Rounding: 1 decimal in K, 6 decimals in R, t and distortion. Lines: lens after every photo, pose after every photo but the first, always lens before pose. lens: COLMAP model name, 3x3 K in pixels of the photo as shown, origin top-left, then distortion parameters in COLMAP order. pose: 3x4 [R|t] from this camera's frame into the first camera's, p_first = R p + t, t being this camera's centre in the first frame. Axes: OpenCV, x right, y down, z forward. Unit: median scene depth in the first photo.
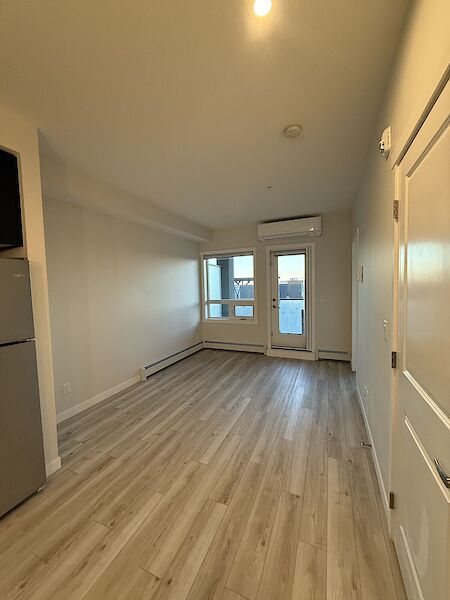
lens RADIAL K [[240.4, 0, 225.2], [0, 240.4, 299.9], [0, 0, 1]] dist [-0.001419, -0.000109]
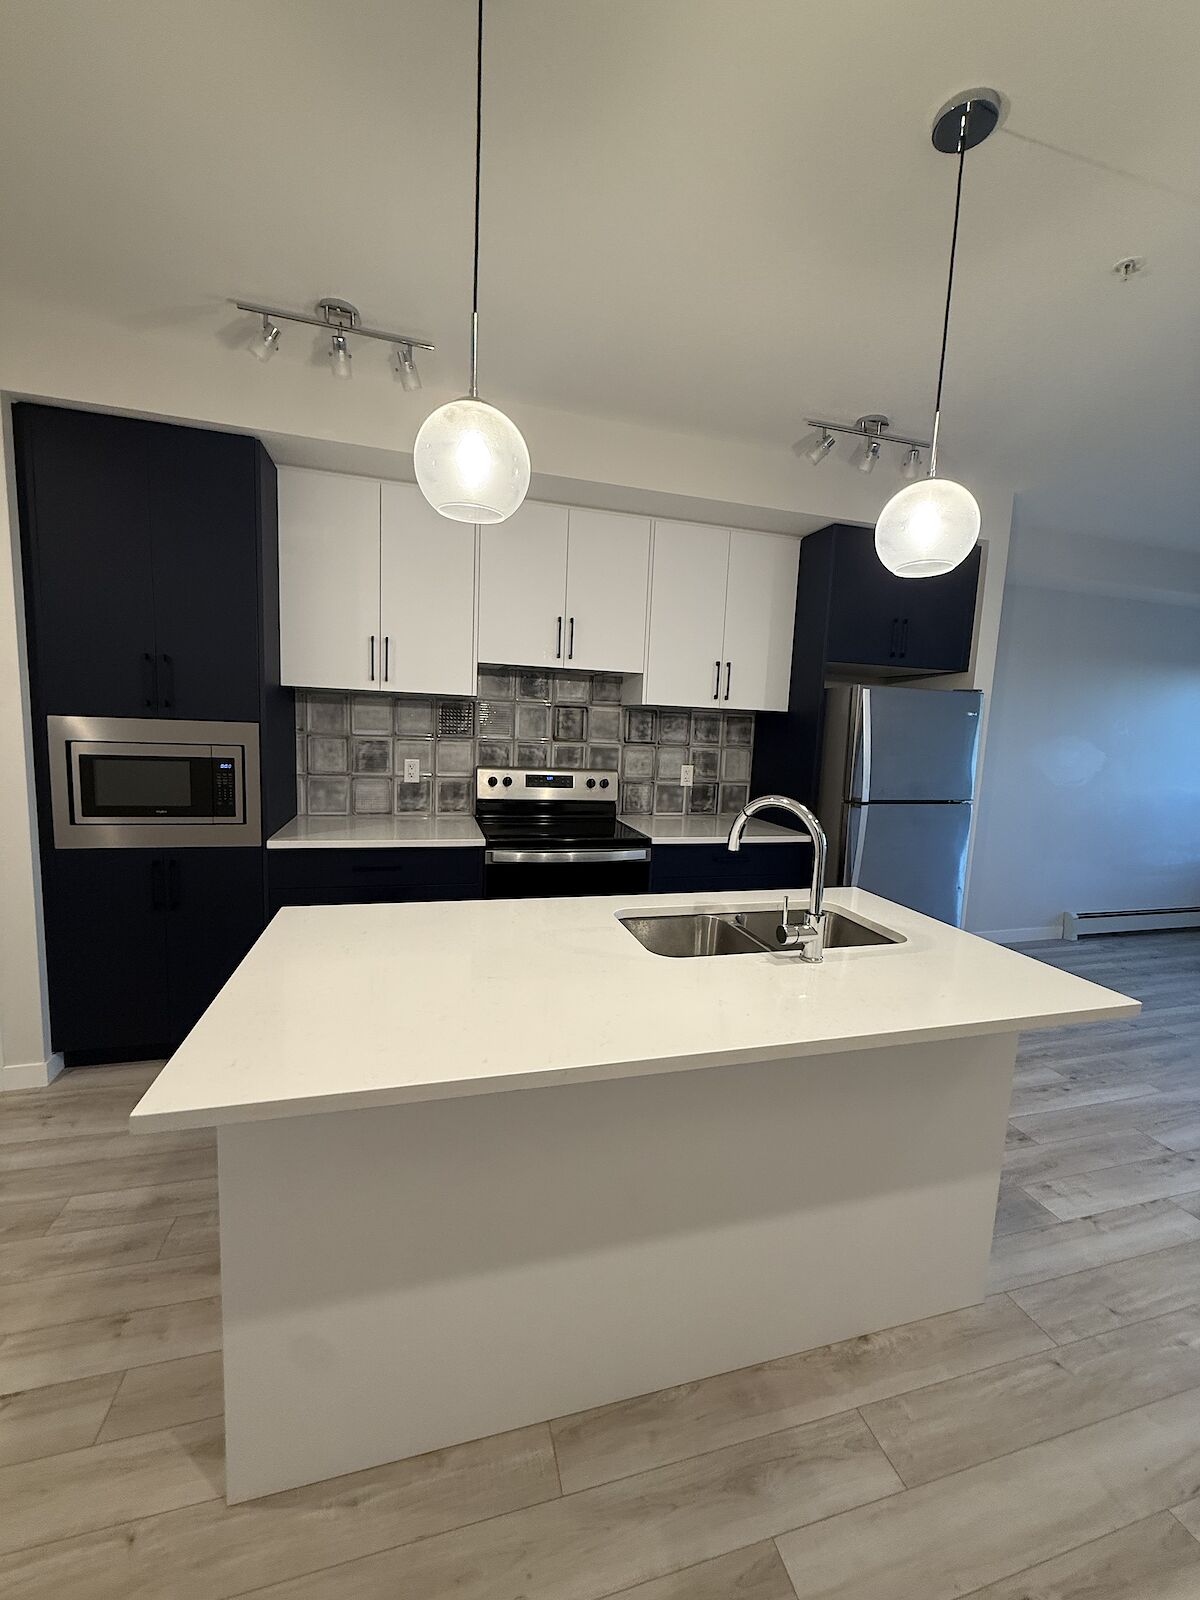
lens RADIAL K [[641.0, 0, 599.2], [0, 641.0, 802.7], [0, 0, 1]] dist [-0.001419, -0.000109]
pose [[0.638337, 0.162361, -0.752439, -0.036230], [-0.113778, 0.986666, 0.116379, 0.037879], [0.761302, 0.011322, 0.648299, -0.598216]]
